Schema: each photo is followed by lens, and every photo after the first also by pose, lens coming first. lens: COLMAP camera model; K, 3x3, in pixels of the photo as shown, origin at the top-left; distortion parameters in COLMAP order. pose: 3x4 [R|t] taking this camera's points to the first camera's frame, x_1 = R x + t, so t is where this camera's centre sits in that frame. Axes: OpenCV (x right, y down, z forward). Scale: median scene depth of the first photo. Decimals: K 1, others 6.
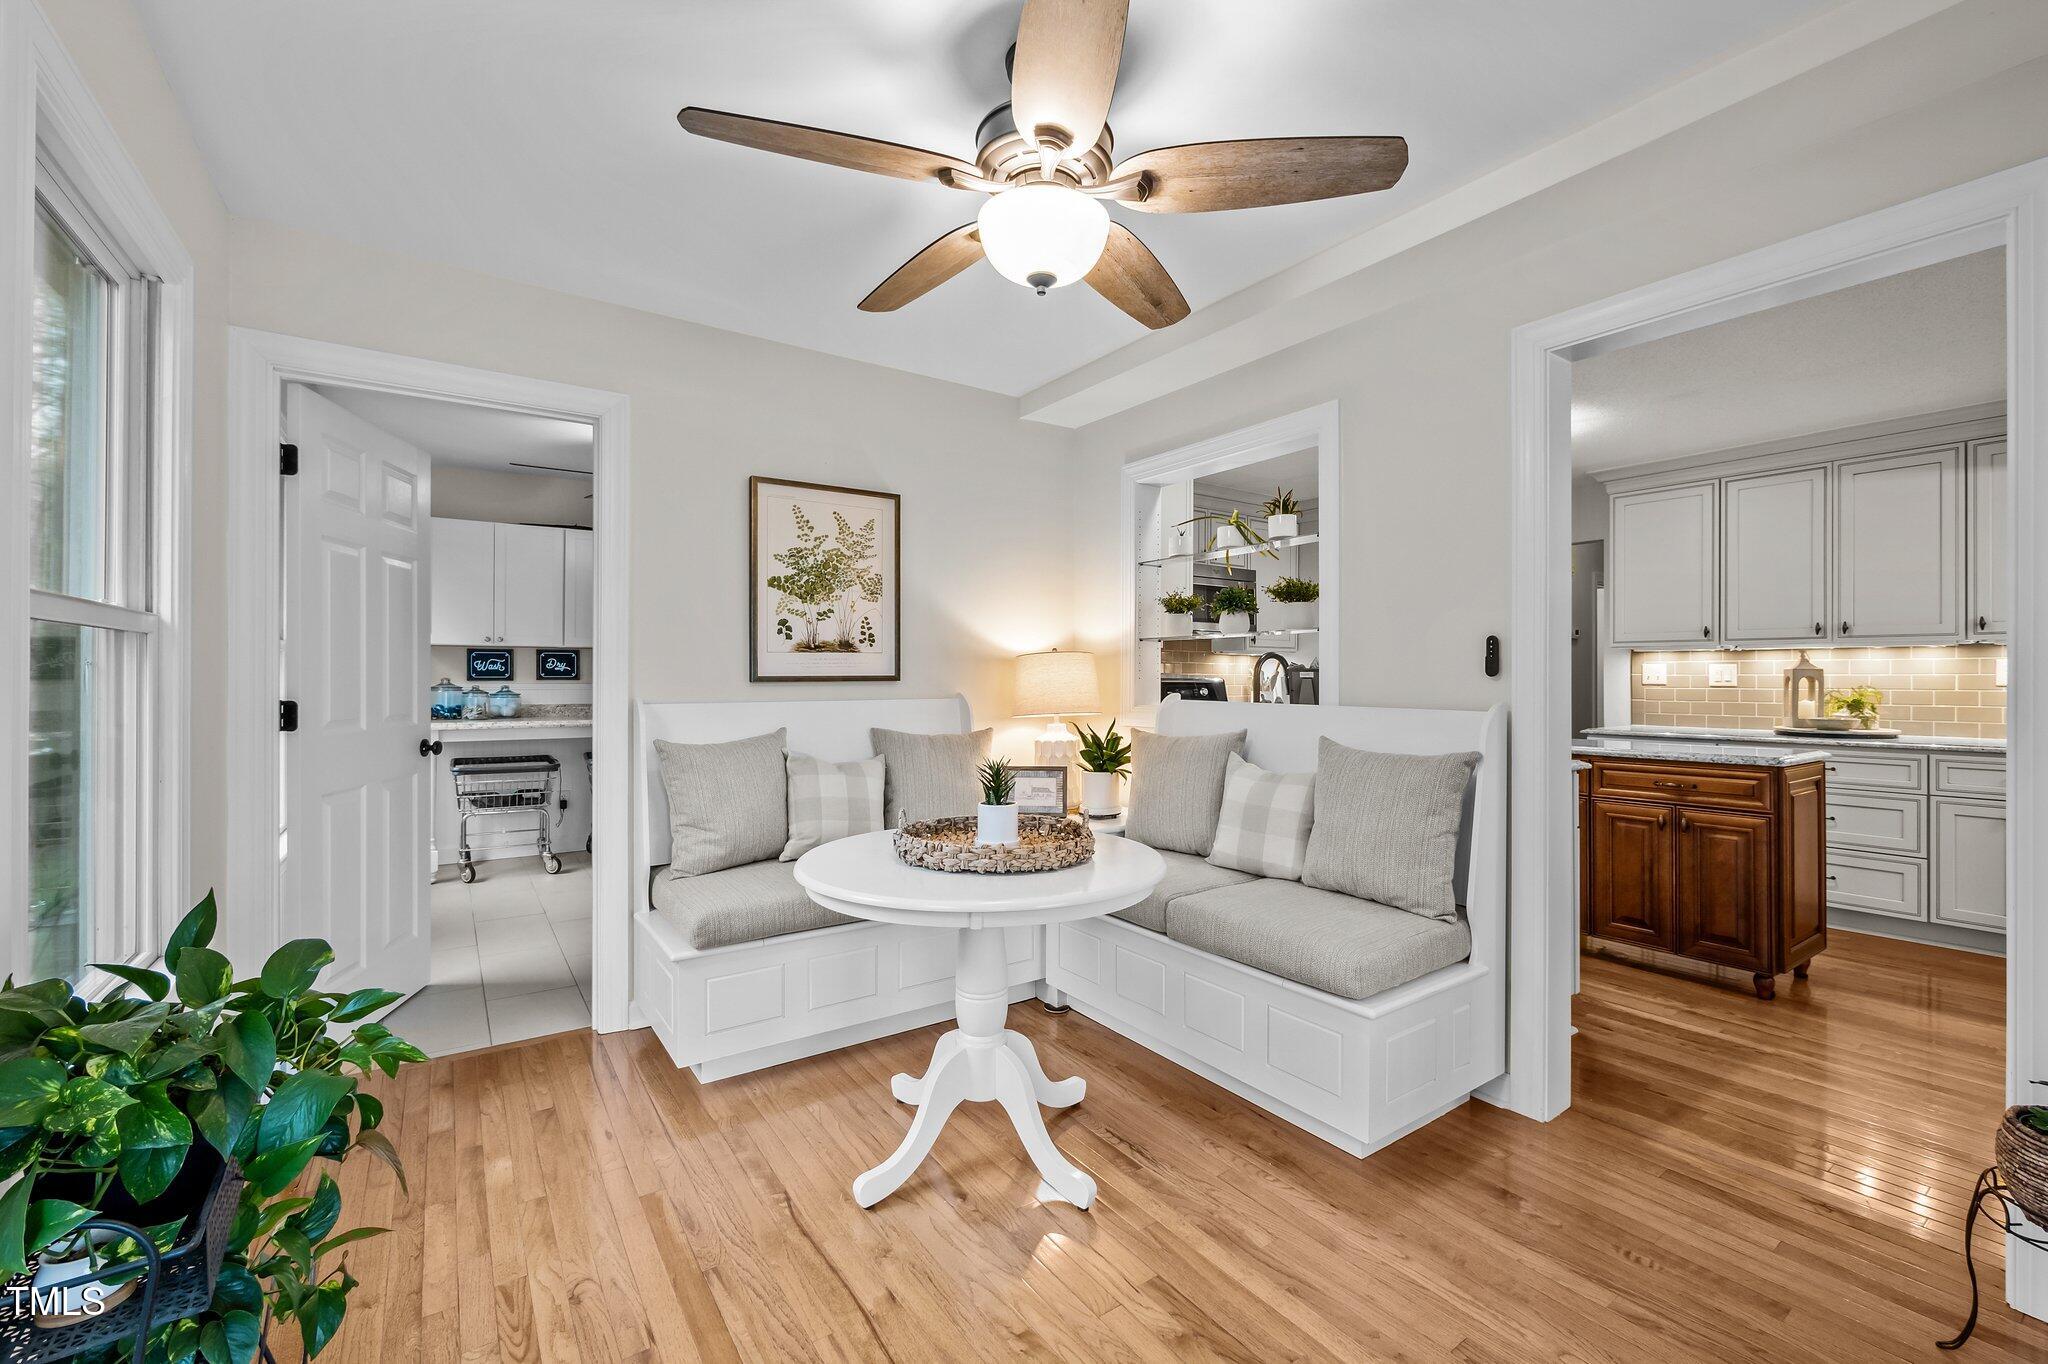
lens RADIAL K [[857.3, 0, 1024.9], [0, 857.3, 668.7], [0, 0, 1]] dist [-0.008536, 0.000287]
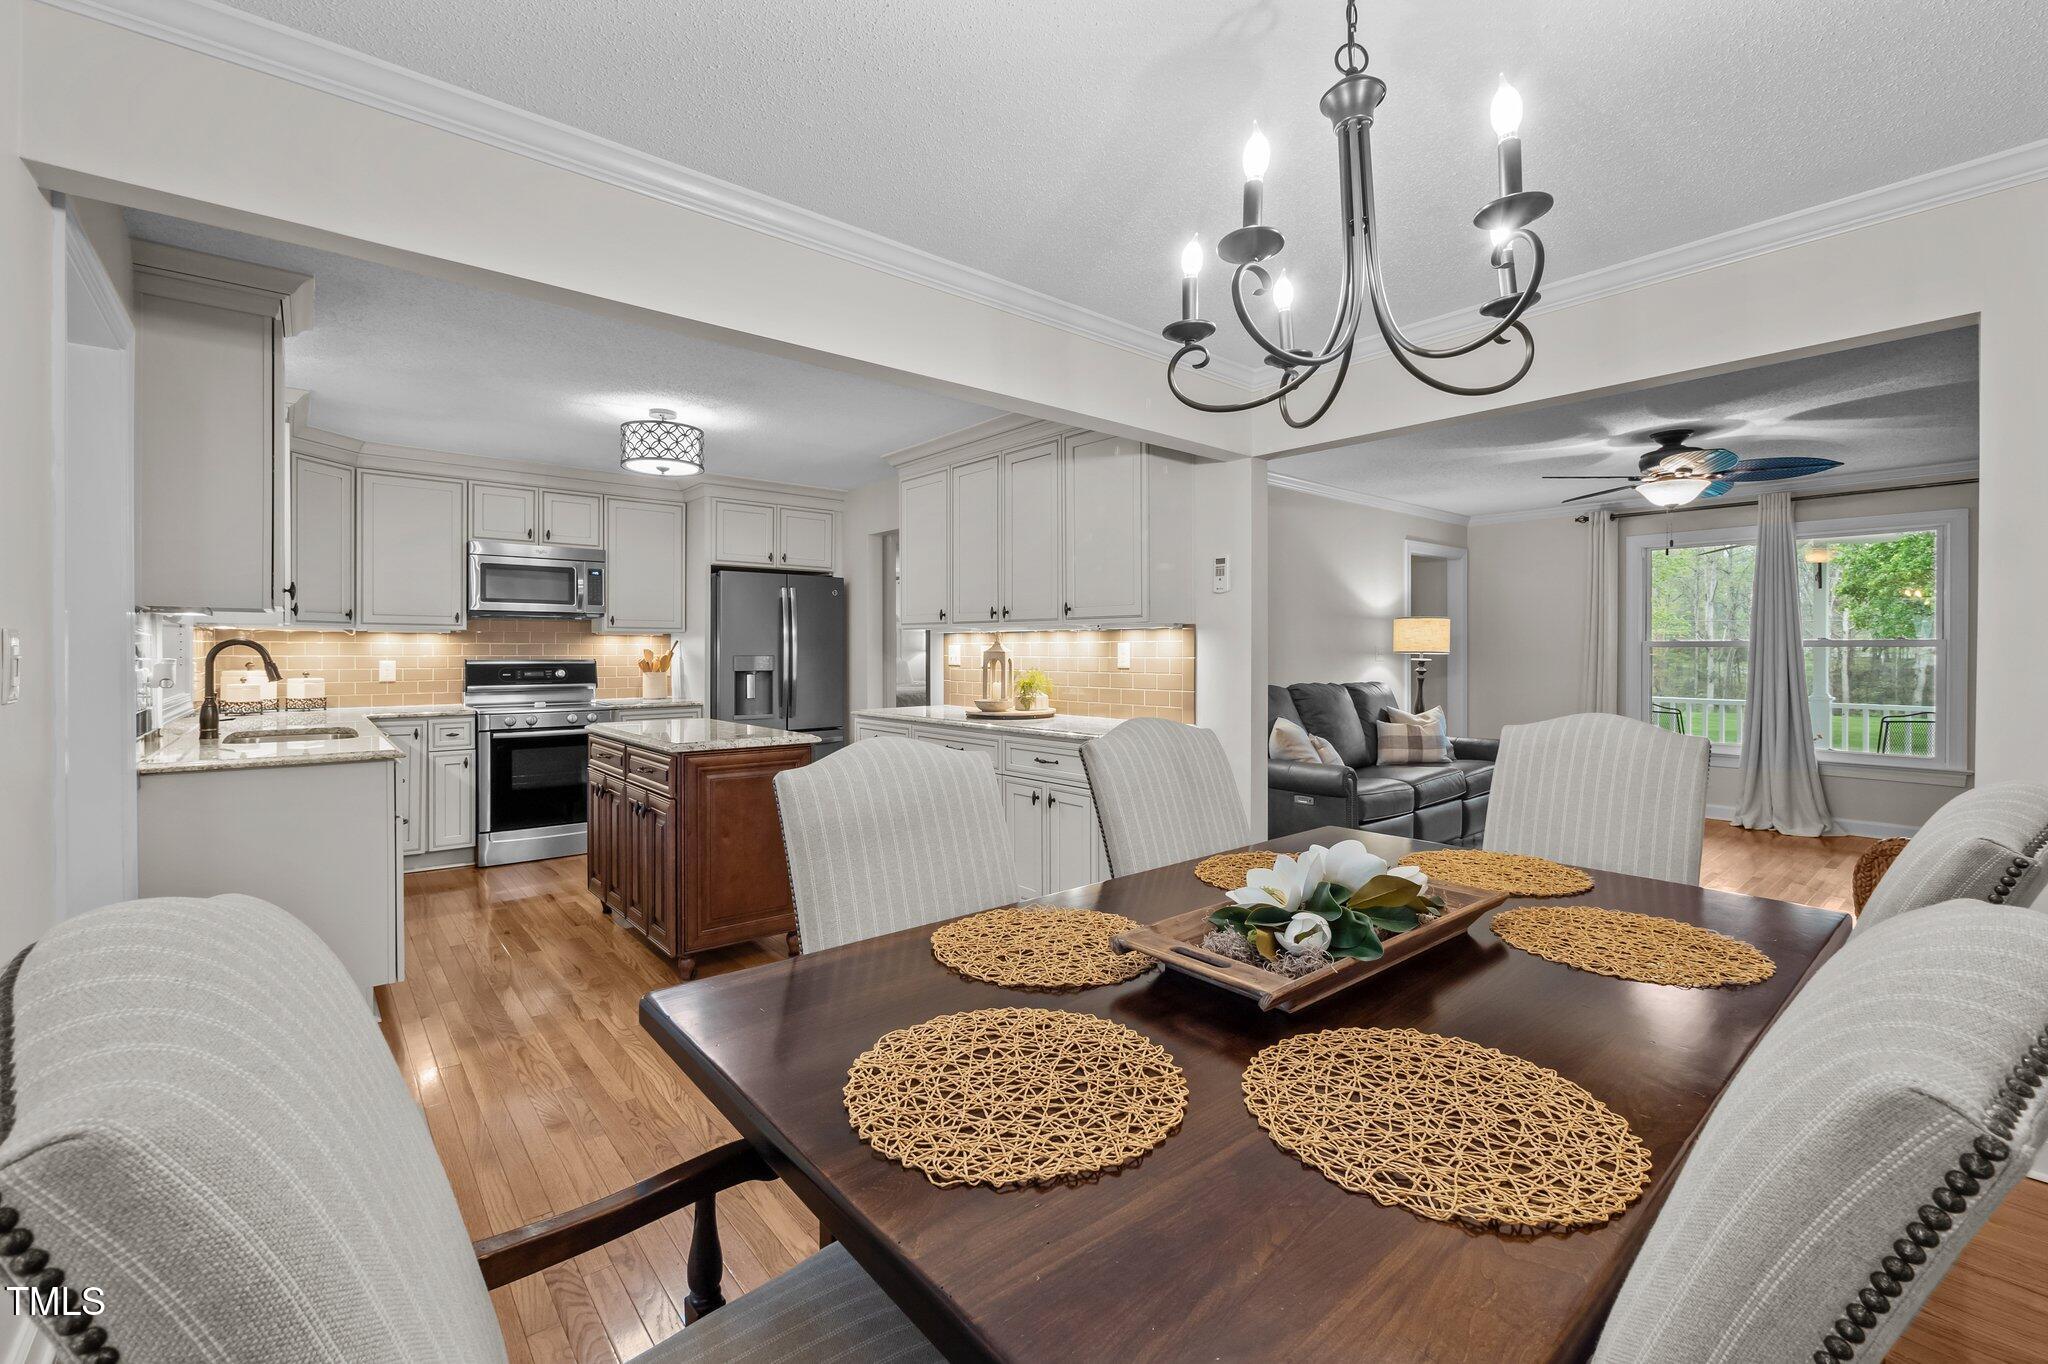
lens RADIAL K [[857.3, 0, 1006.6], [0, 857.3, 654.0], [0, 0, 1]] dist [-0.008536, 0.000287]
pose [[0.996493, 0.006297, 0.083441, 0.847897], [-0.006135, 0.999979, -0.002192, 0.004869], [-0.083453, 0.001672, 0.996510, -0.016899]]
